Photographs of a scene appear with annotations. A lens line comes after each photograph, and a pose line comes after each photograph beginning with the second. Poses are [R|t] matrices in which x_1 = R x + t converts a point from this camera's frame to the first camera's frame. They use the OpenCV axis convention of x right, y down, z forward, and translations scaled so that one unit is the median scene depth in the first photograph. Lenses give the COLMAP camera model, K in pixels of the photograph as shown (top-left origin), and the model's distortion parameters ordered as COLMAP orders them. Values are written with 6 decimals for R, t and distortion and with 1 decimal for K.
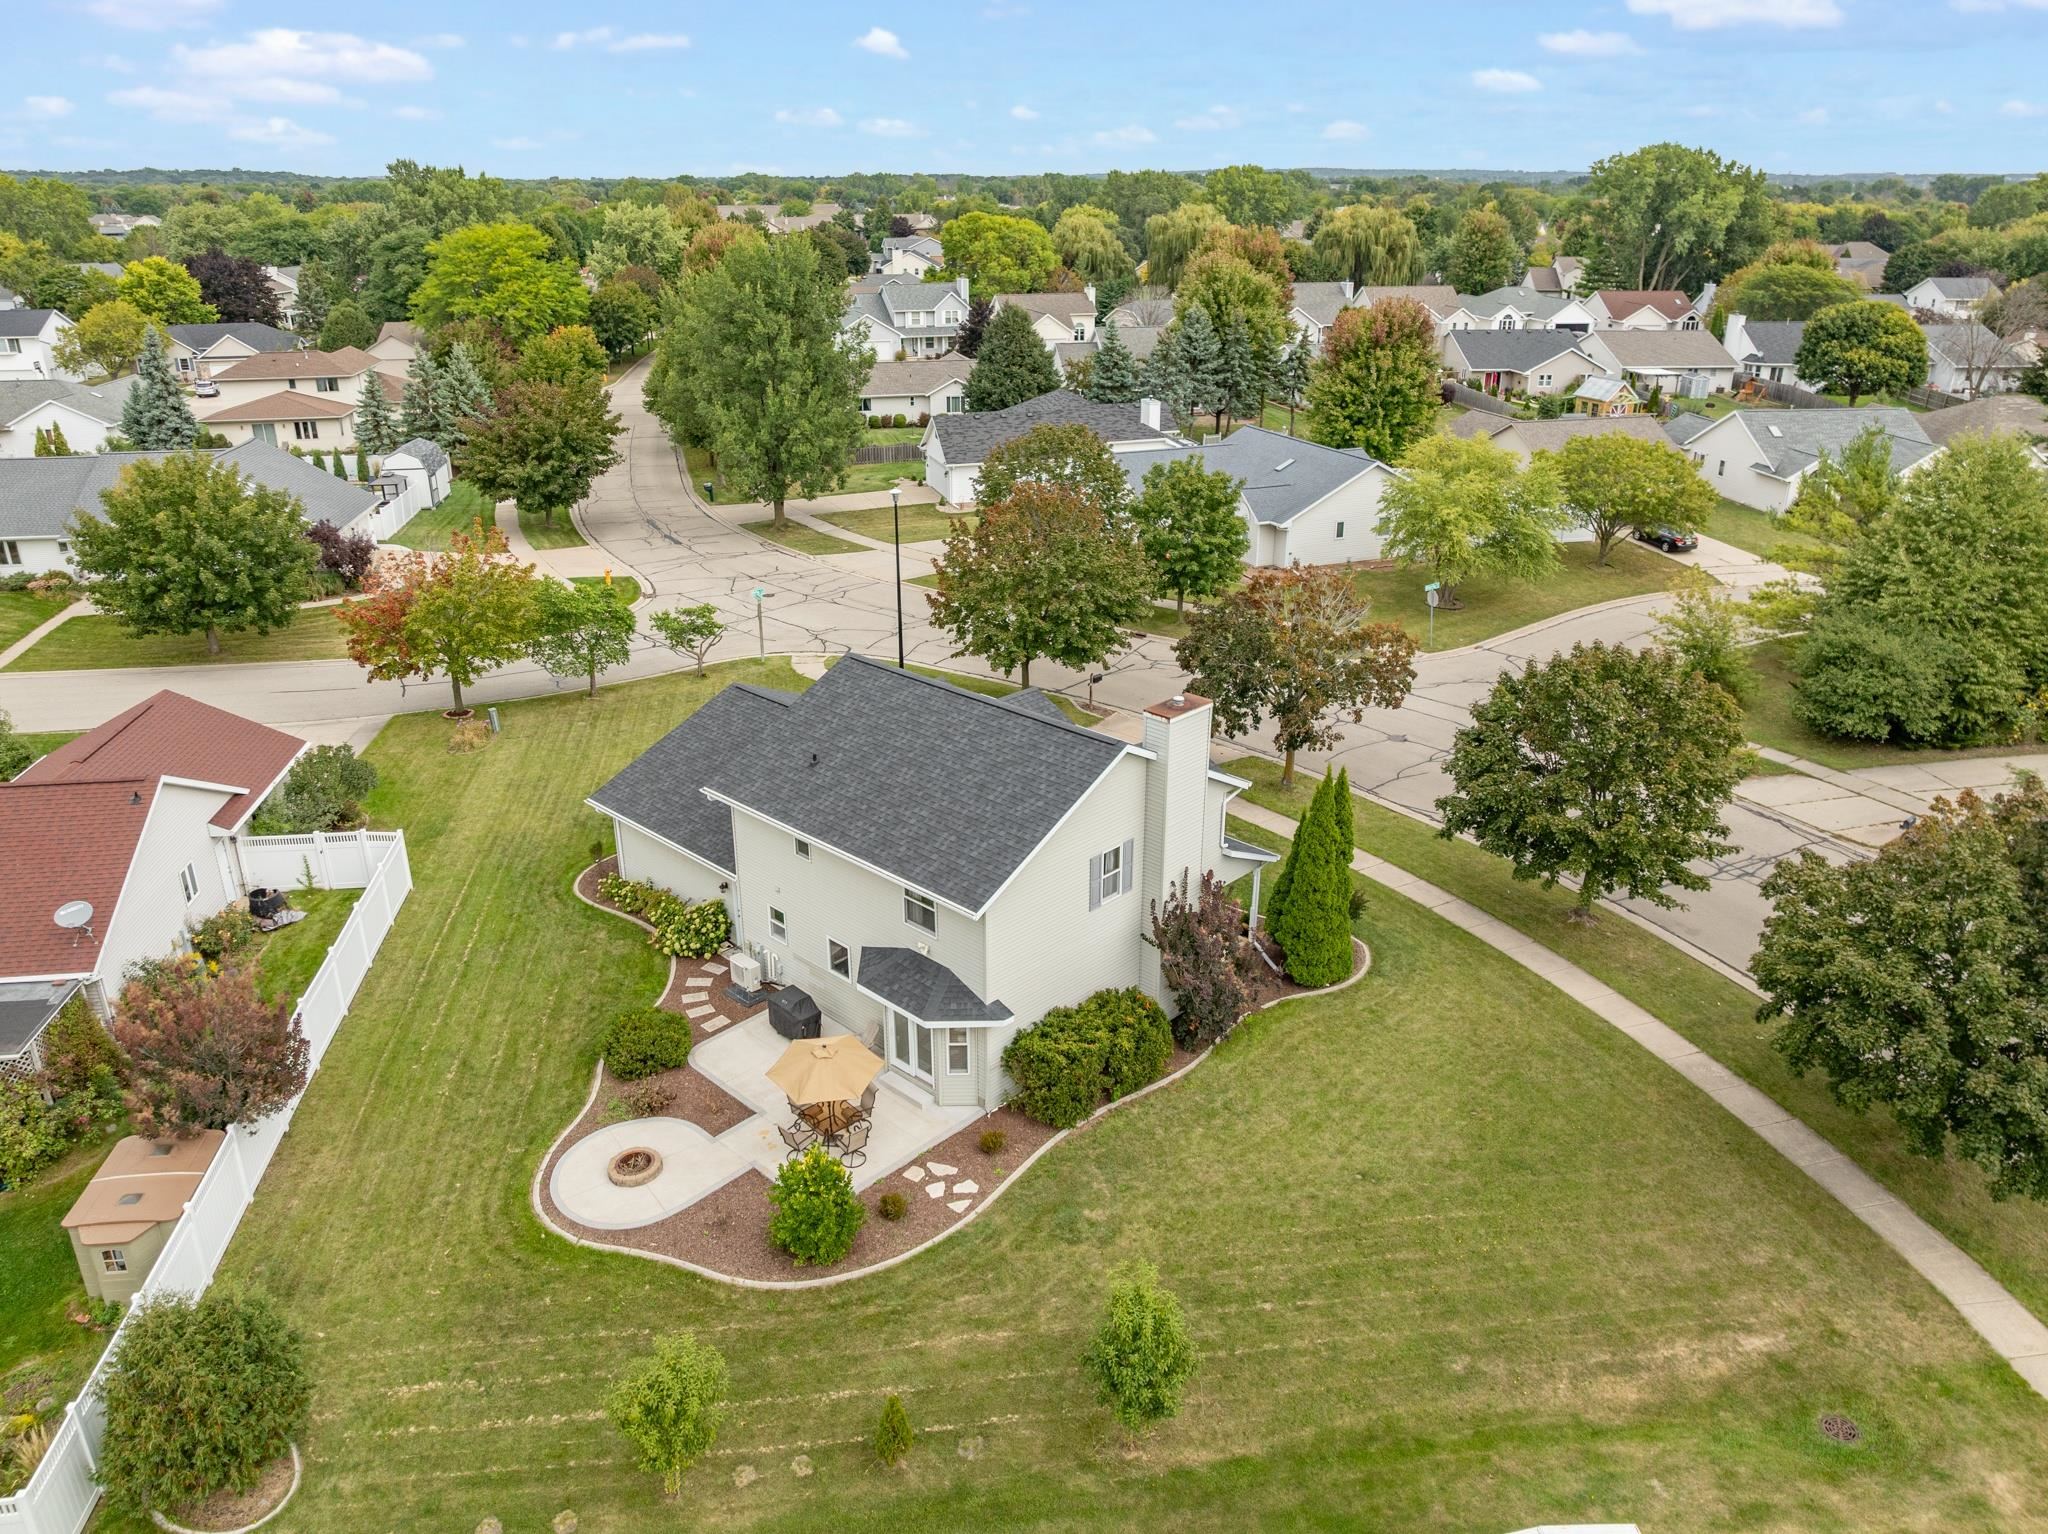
lens RADIAL K [[1449.3, 0, 1016.1], [0, 1449.3, 766.0], [0, 0, 1]] dist [-0.041047, 0.006040]
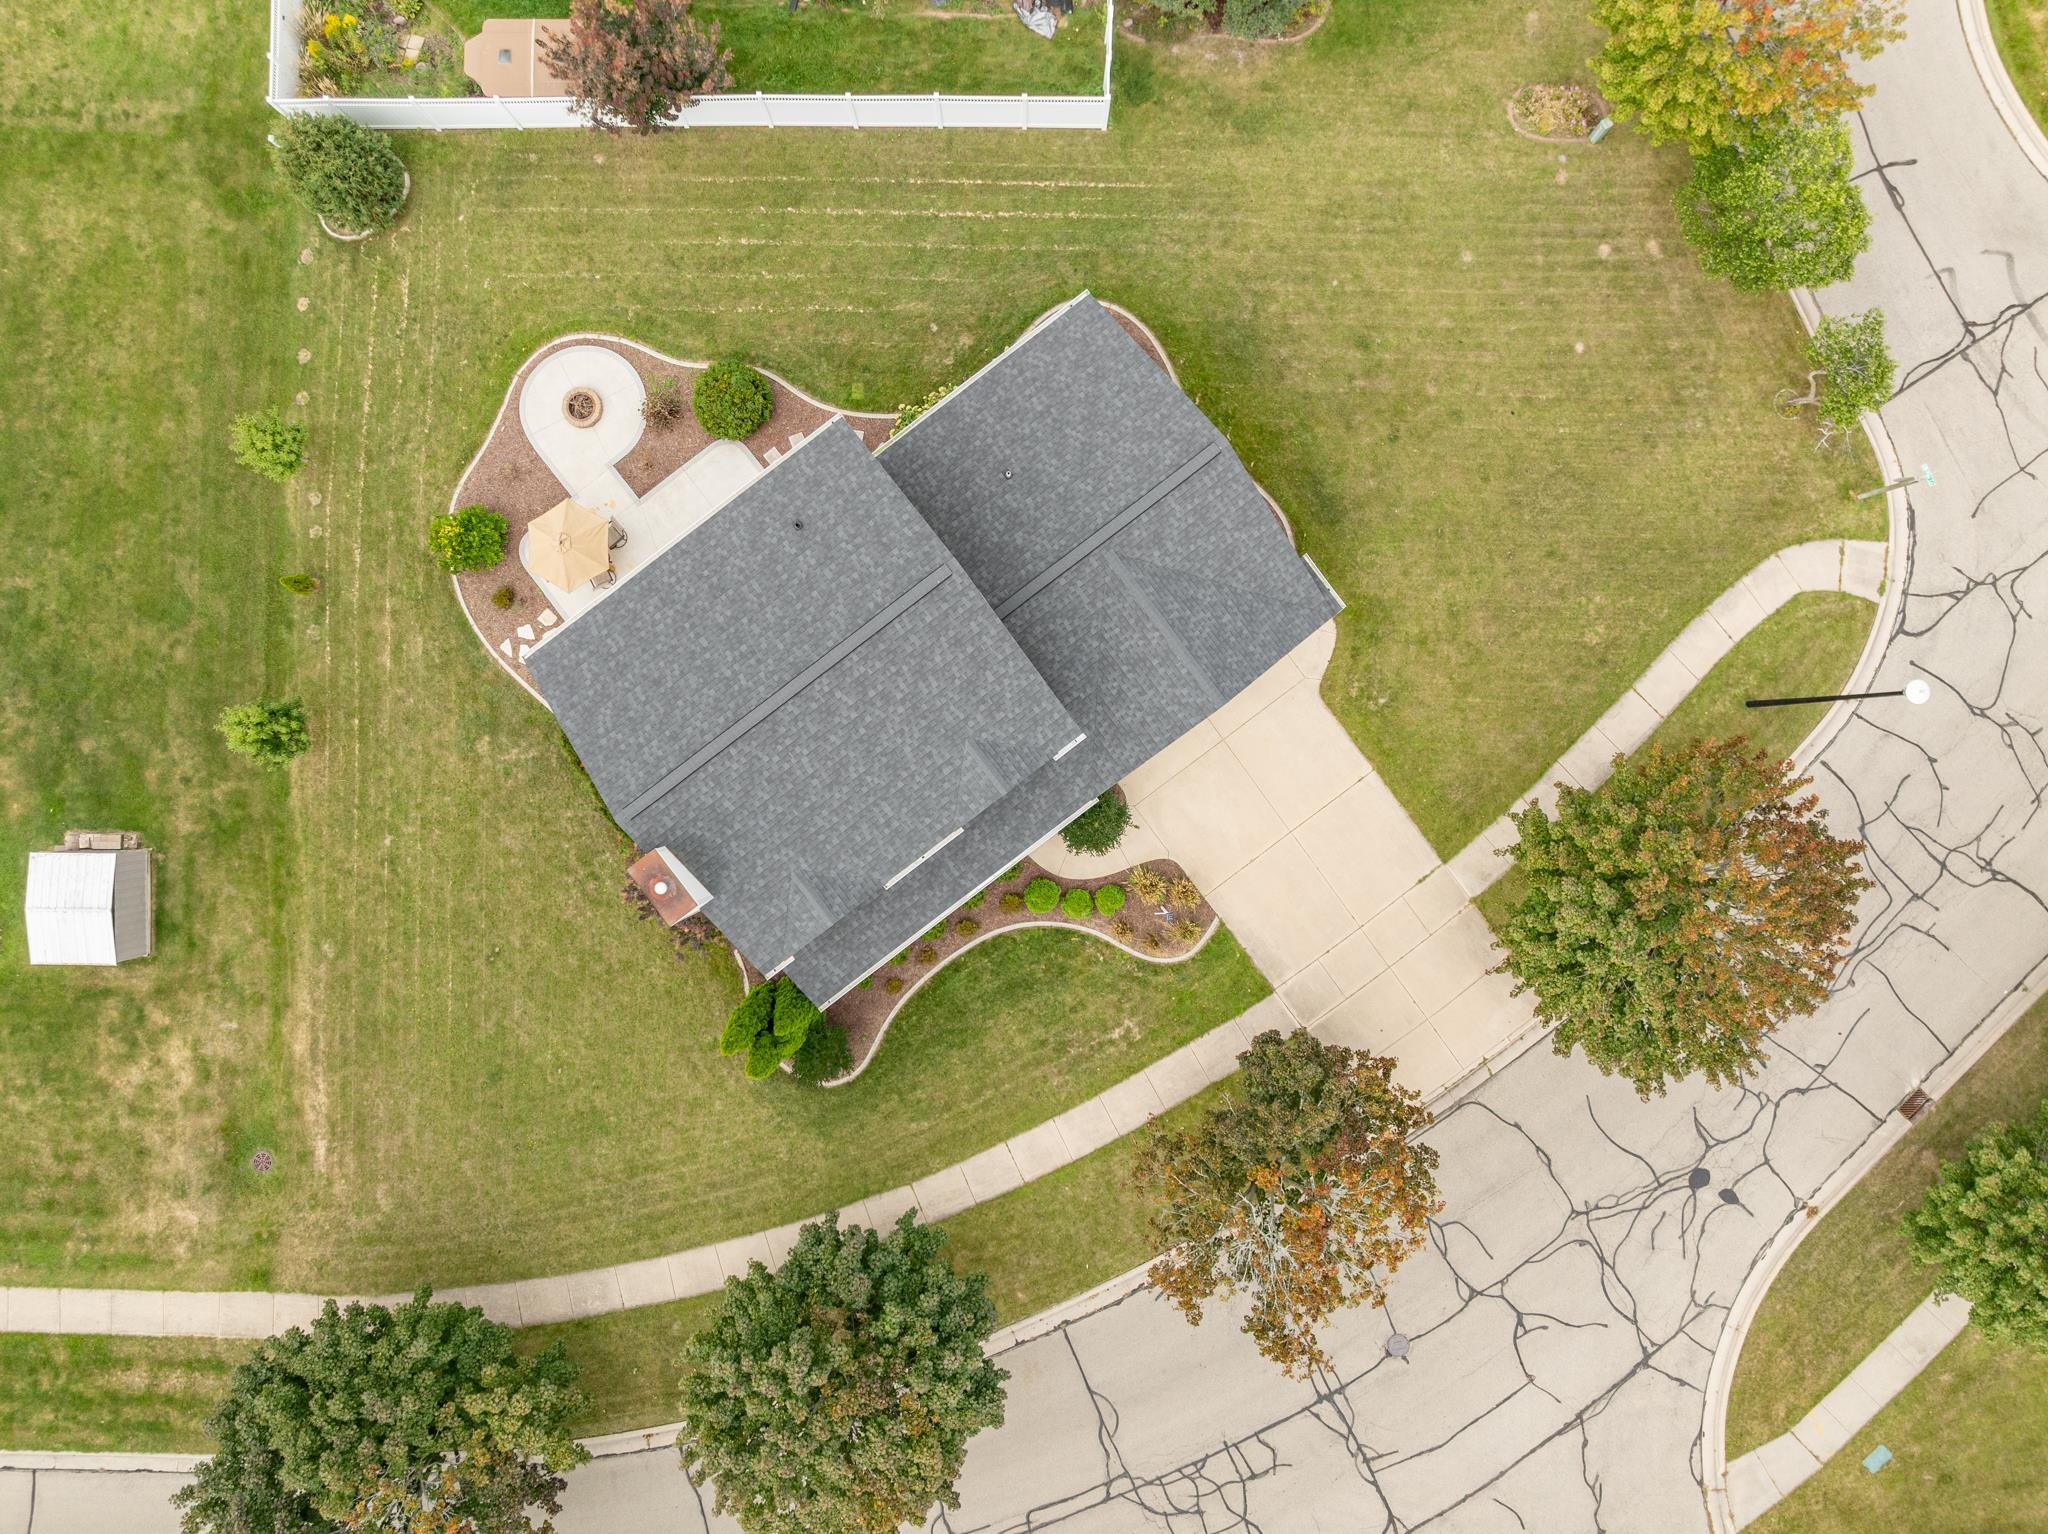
lens RADIAL K [[1449.3, 0, 1016.1], [0, 1449.3, 766.0], [0, 0, 1]] dist [-0.041047, 0.006040]
pose [[-0.153664, 0.988094, 0.007632, -0.012819], [-0.380315, -0.066270, 0.922480, -1.138290], [0.912002, 0.138849, 0.385970, 0.923857]]
